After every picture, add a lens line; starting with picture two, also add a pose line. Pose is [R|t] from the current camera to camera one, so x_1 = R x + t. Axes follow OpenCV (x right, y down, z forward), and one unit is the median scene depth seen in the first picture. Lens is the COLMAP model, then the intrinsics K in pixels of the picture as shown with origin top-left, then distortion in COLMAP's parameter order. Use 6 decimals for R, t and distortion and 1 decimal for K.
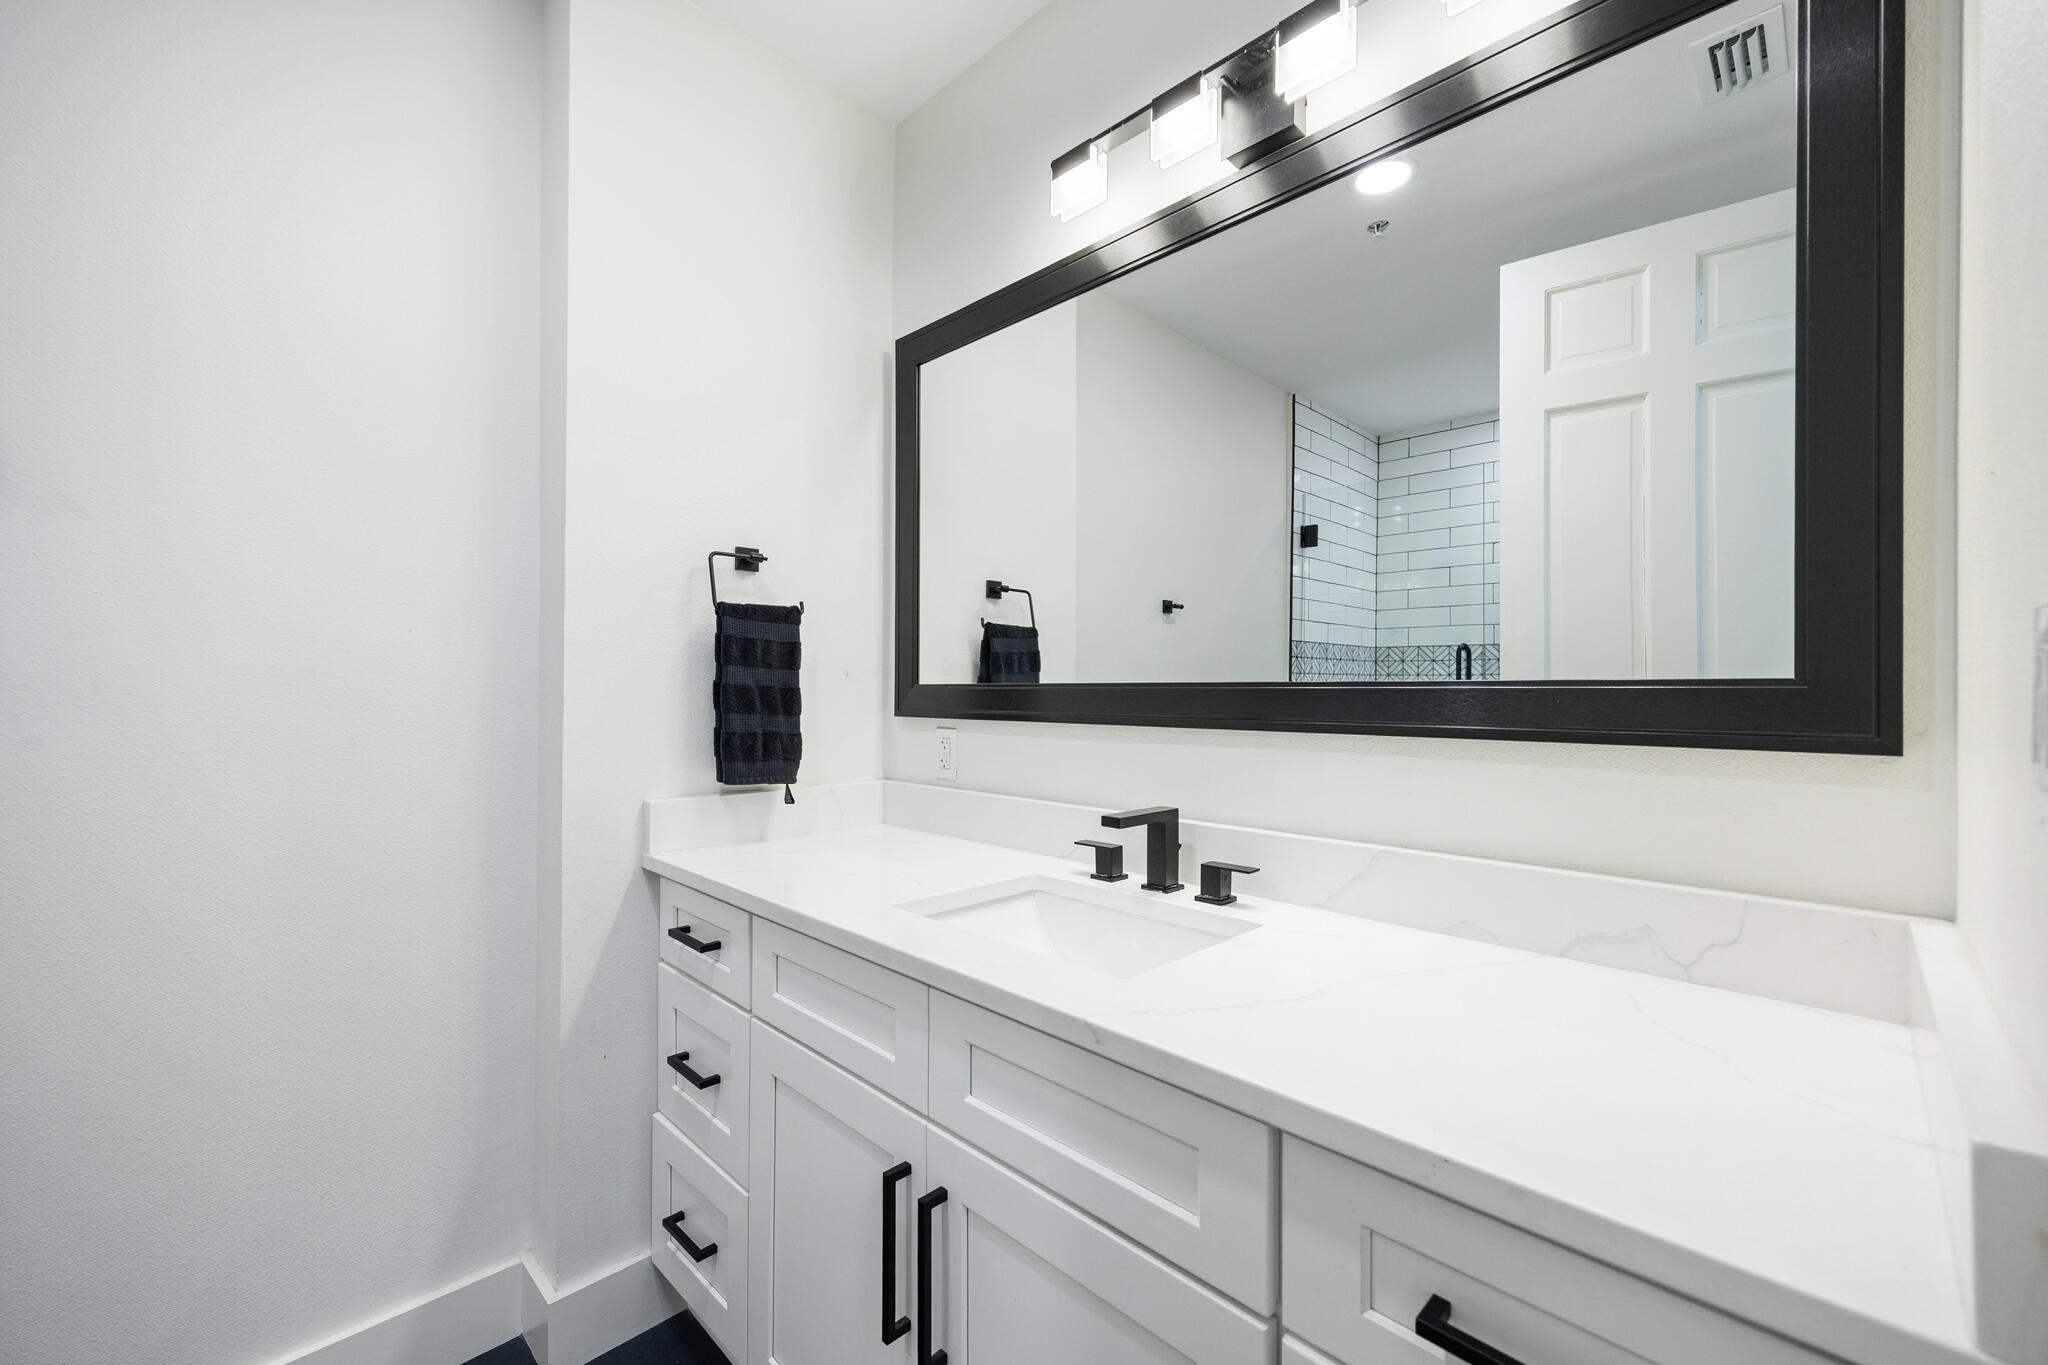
lens RADIAL K [[831.2, 0, 1016.5], [0, 831.2, 672.1], [0, 0, 1]] dist [0.001810, 0.000087]
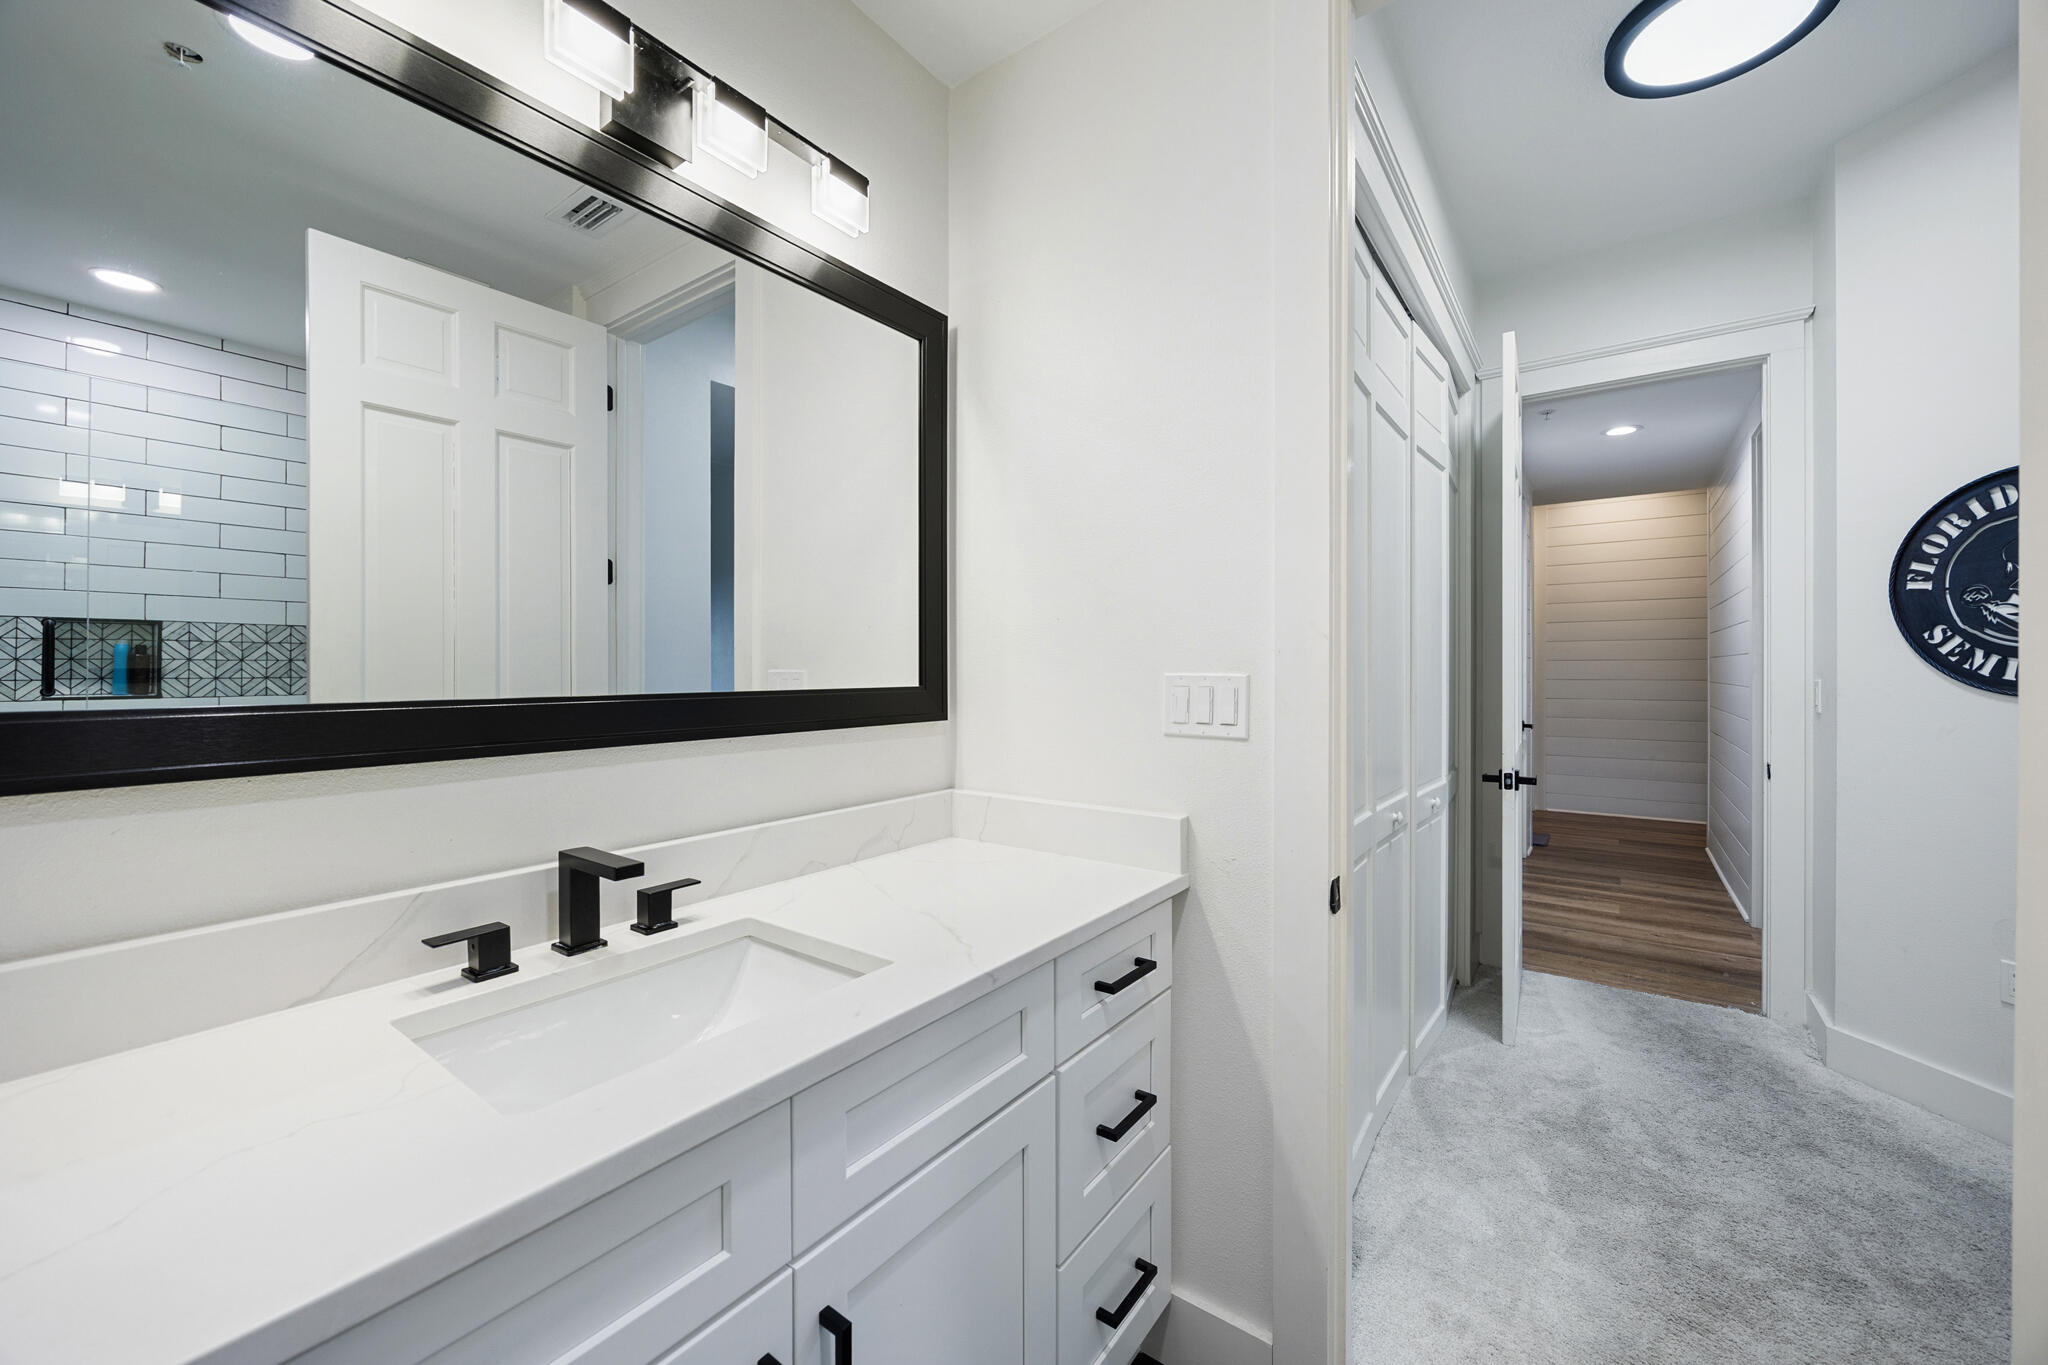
lens RADIAL K [[785.7, 0, 1013.8], [0, 785.7, 700.1], [0, 0, 1]] dist [-0.002252, -0.000058]
pose [[-0.144263, -0.032803, 0.988996, -0.855276], [-0.011384, 0.999439, 0.031489, -0.018486], [-0.989474, -0.006717, -0.144555, 0.907389]]
